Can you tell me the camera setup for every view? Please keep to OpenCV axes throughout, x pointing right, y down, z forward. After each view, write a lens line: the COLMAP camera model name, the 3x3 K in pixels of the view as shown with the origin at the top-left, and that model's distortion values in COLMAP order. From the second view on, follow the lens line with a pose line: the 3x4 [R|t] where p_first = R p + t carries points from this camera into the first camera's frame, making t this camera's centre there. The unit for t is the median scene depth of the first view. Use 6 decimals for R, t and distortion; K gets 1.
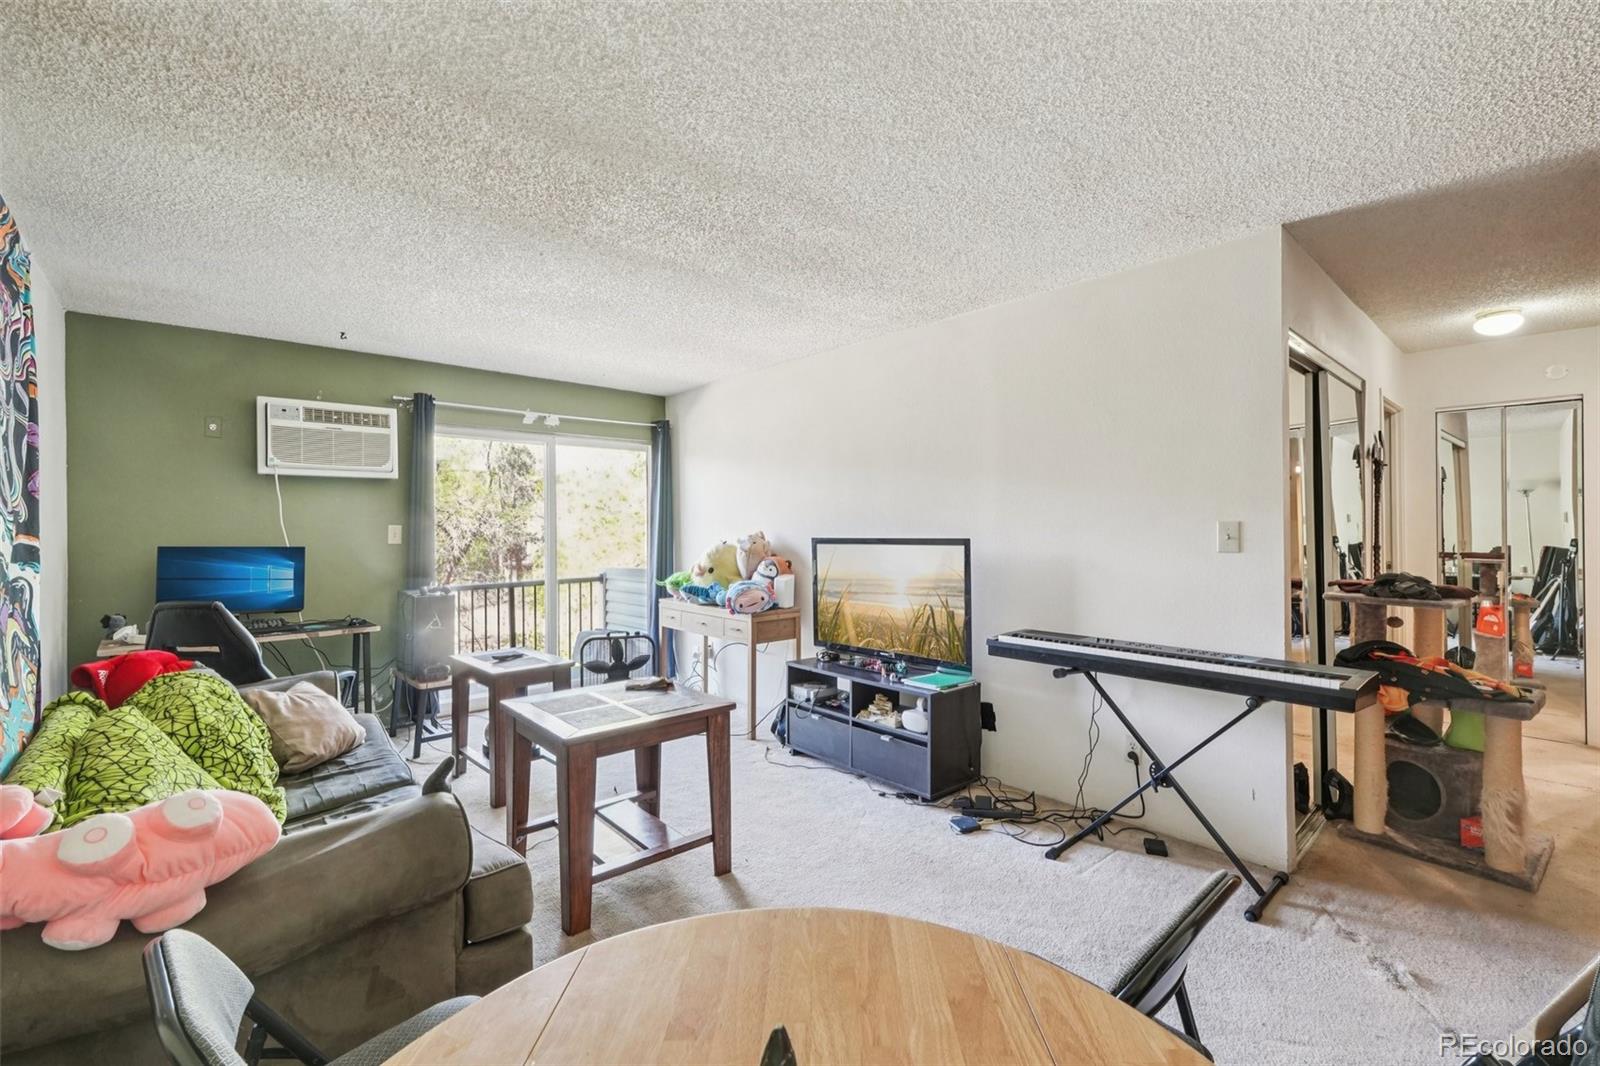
lens RADIAL K [[682.6, 0, 804.2], [0, 682.6, 532.5], [0, 0, 1]] dist [0.000366, 0.004728]
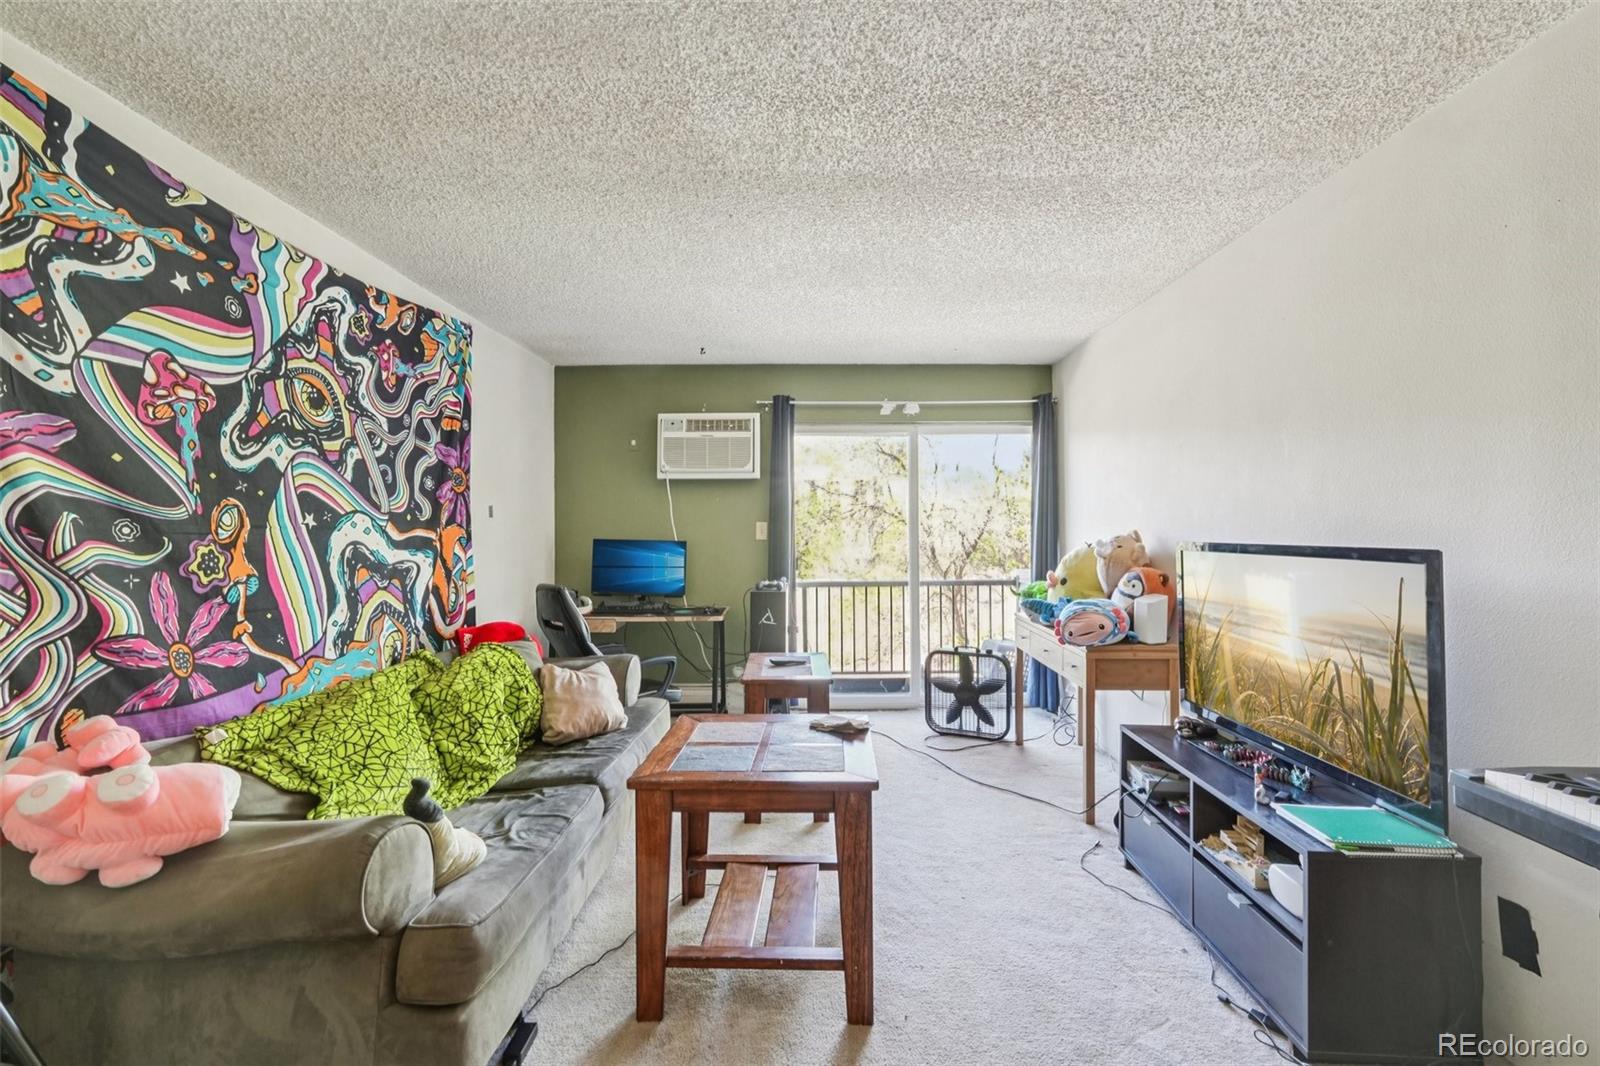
lens RADIAL K [[690.1, 0, 809.9], [0, 690.1, 524.9], [0, 0, 1]] dist [0.000644, 0.005627]
pose [[0.739953, 0.002715, -0.672653, 0.226823], [-0.006982, 0.999969, -0.003645, -0.003537], [0.672623, 0.007394, 0.739949, 0.317370]]
